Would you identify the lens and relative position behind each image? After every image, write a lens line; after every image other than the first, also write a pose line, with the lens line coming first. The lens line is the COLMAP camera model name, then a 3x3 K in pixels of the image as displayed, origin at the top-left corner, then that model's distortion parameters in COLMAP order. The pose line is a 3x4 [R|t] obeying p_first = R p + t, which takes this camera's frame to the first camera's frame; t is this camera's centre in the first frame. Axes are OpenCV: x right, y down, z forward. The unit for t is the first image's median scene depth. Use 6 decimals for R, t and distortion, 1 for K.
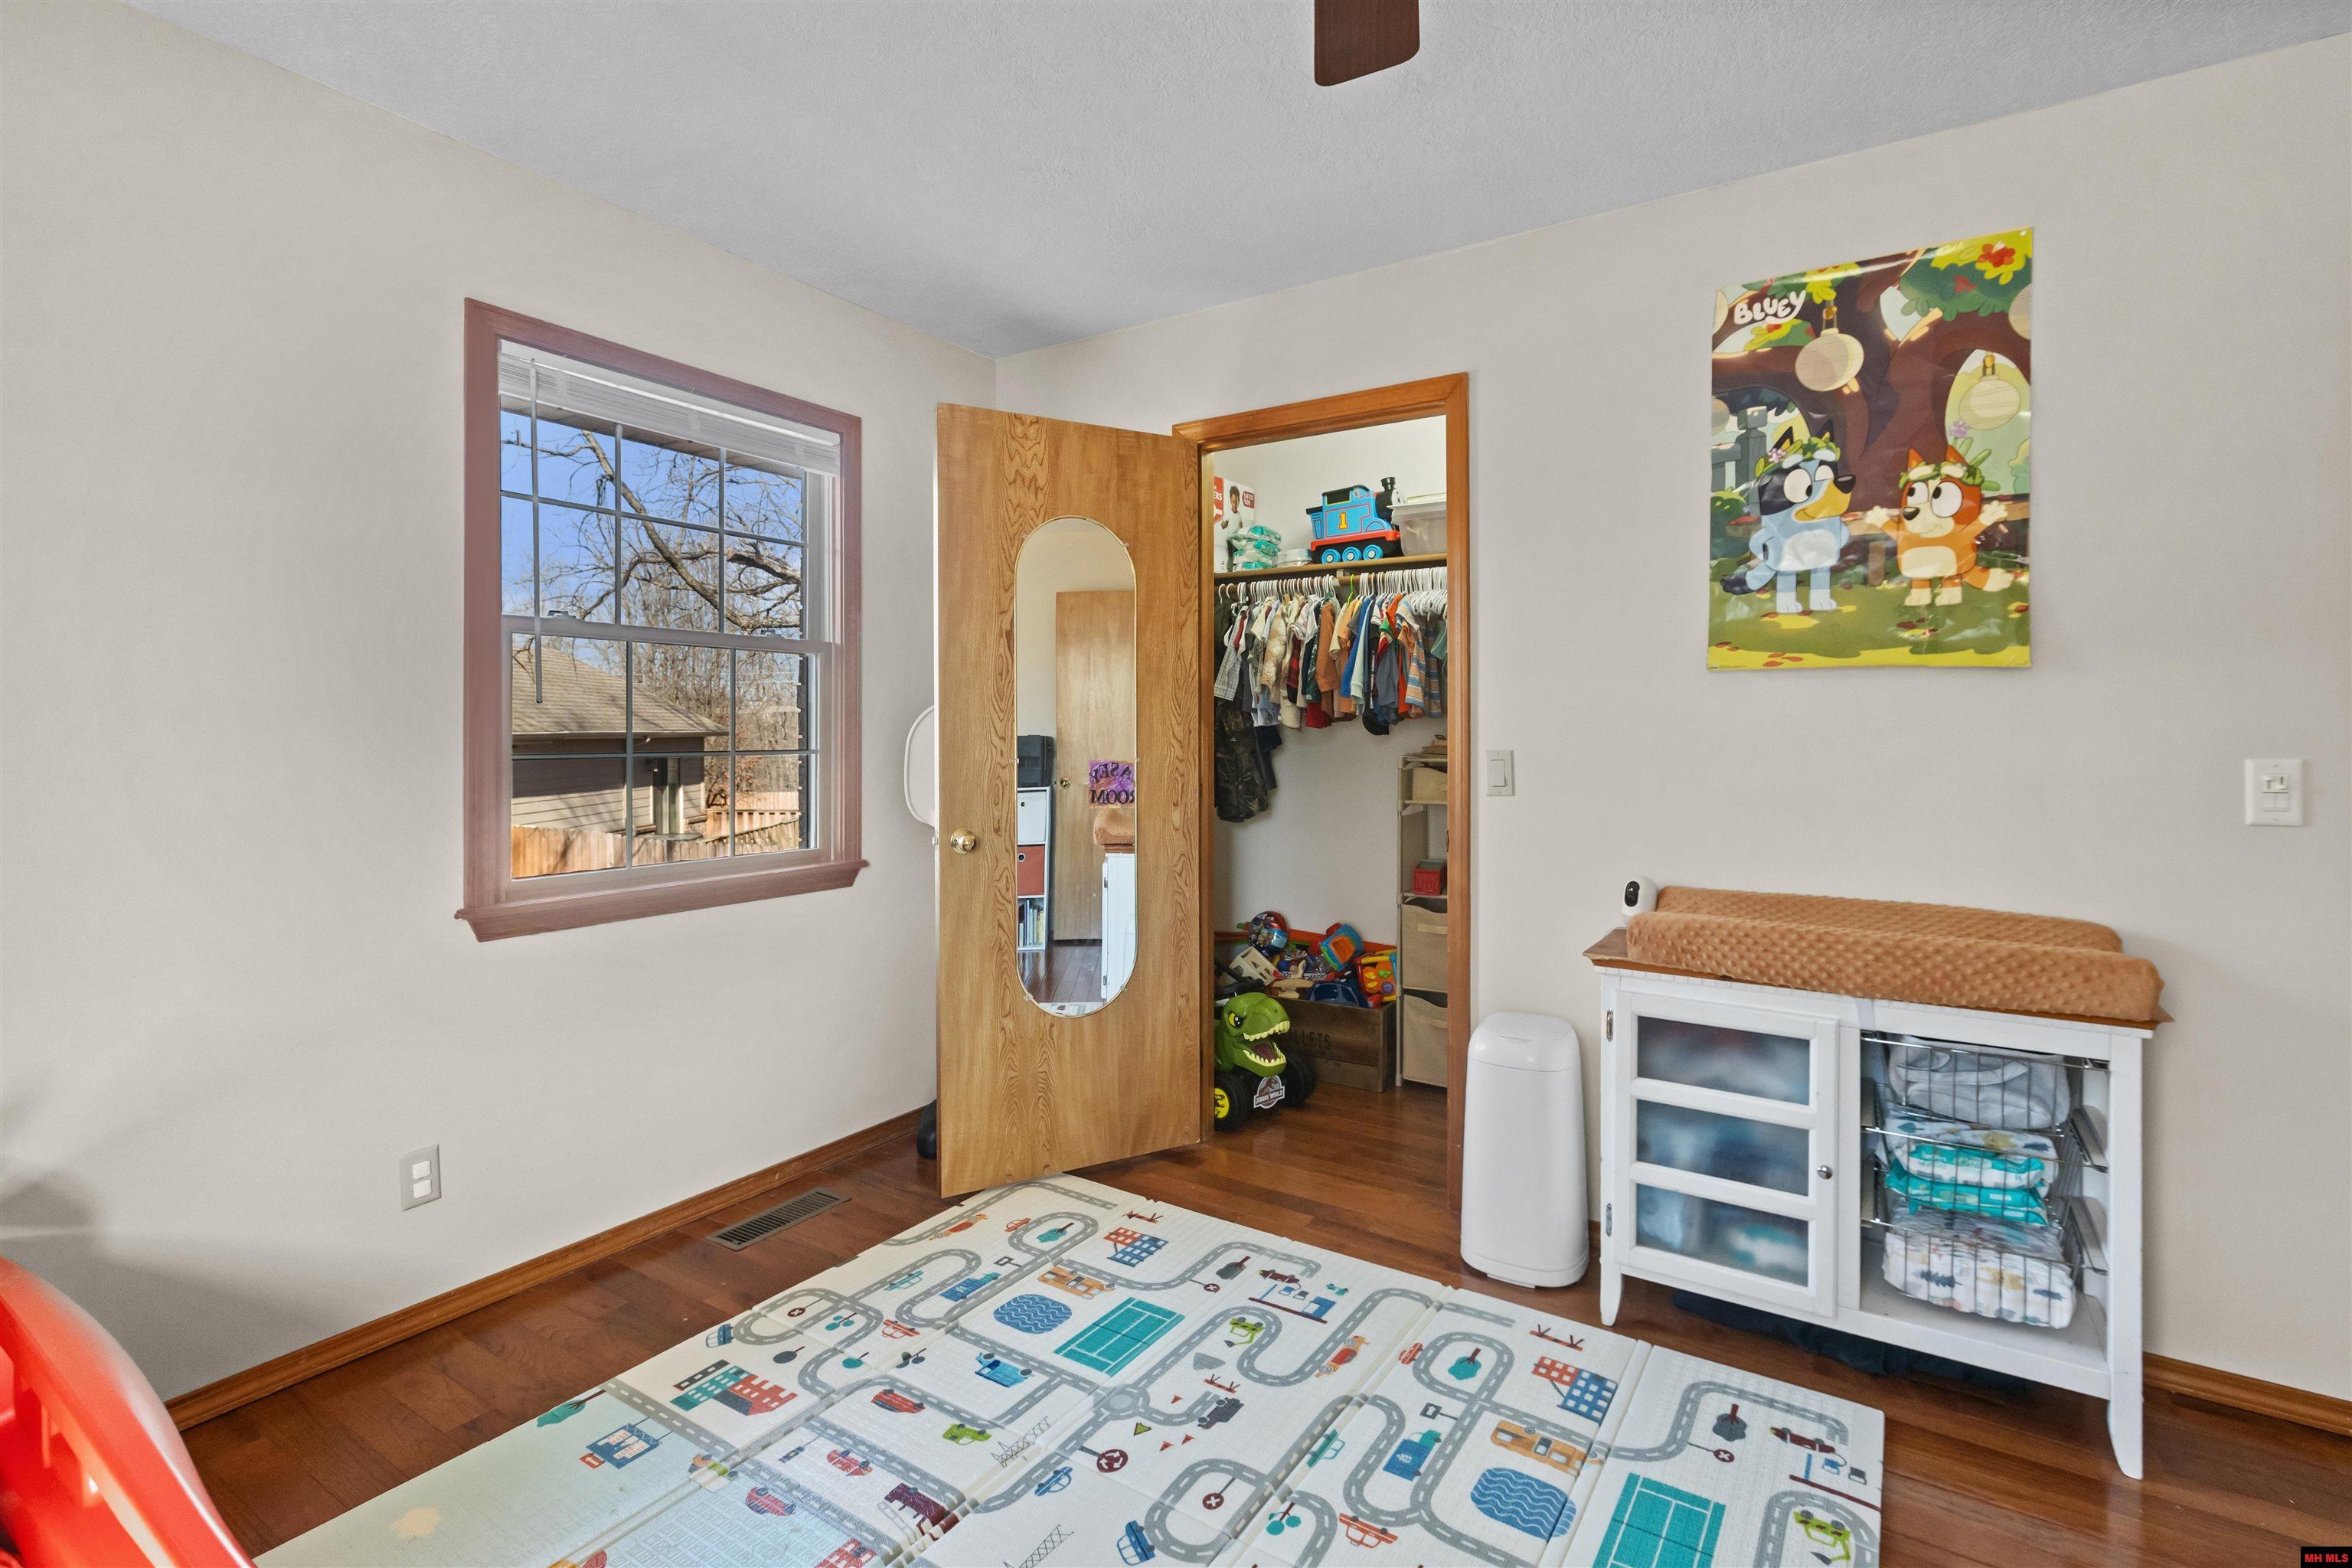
lens RADIAL K [[1097.4, 0, 1178.4], [0, 1097.4, 731.0], [0, 0, 1]] dist [-0.000435, -0.000176]
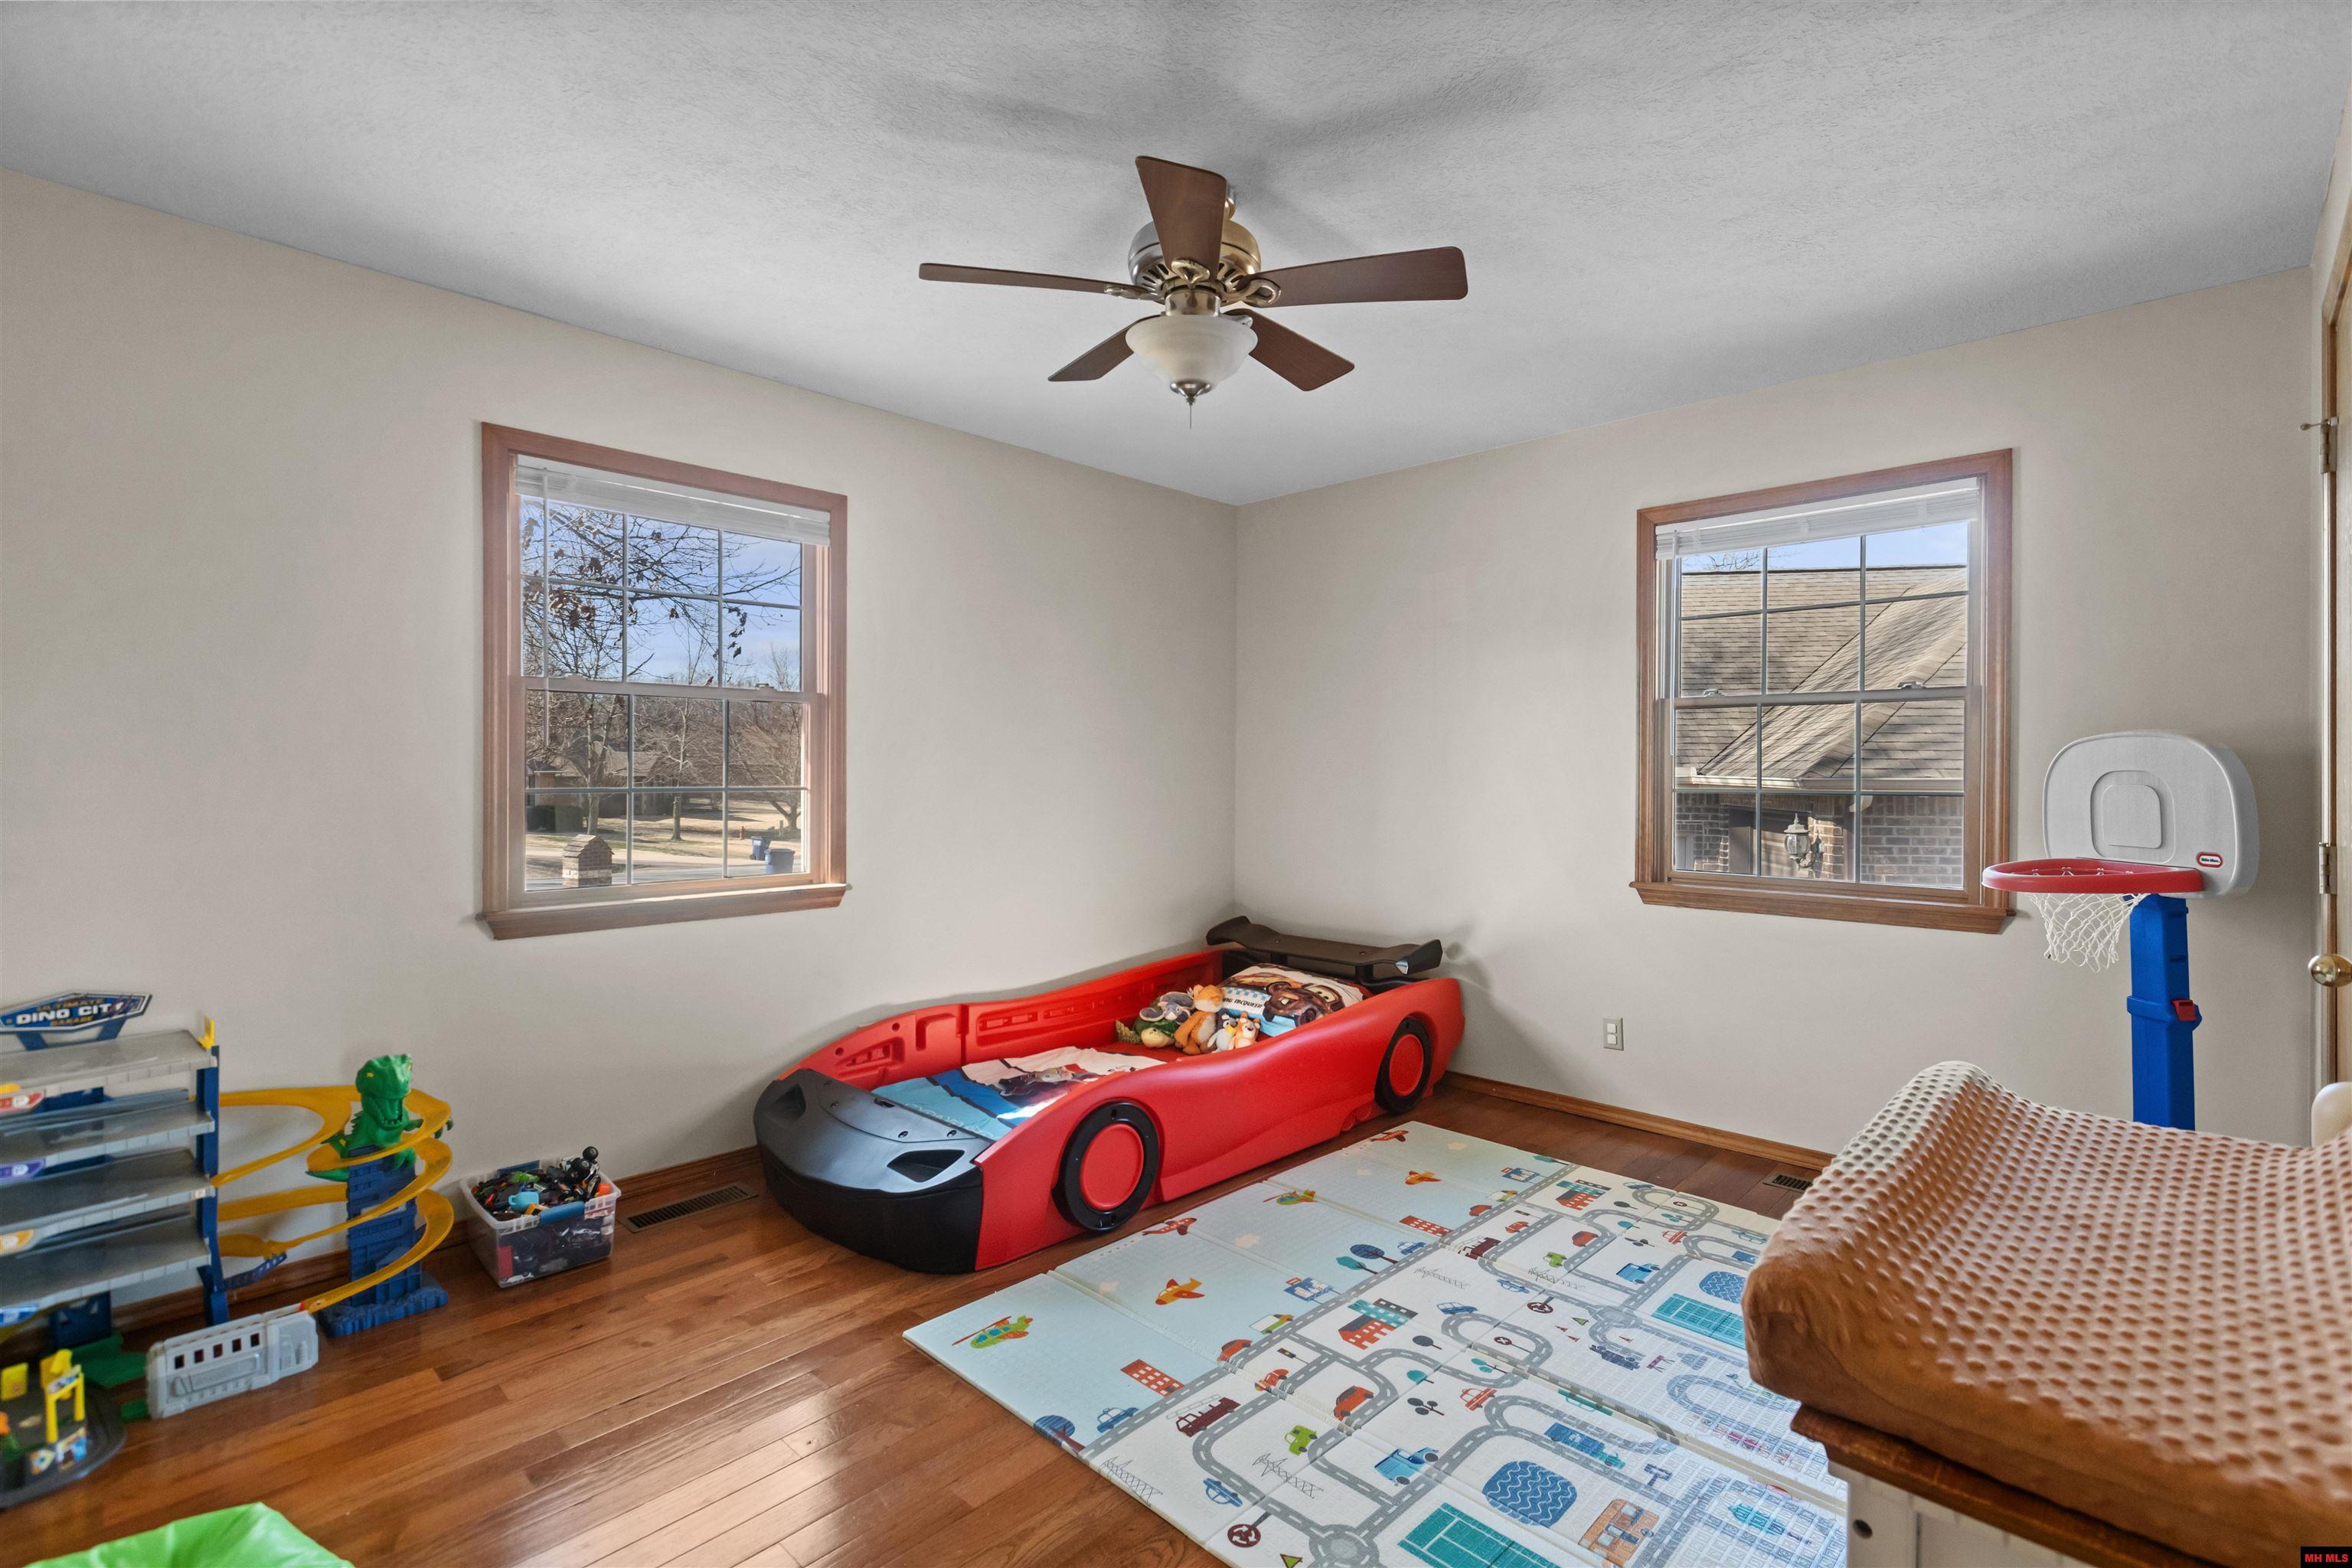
lens RADIAL K [[1083.3, 0, 1186.9], [0, 1083.3, 763.1], [0, 0, 1]] dist [0.000684, 0.000041]
pose [[-0.201713, -0.006622, -0.979422, 1.227480], [-0.005278, 0.999970, -0.005673, -0.003090], [0.979431, 0.004025, -0.201741, 0.759869]]
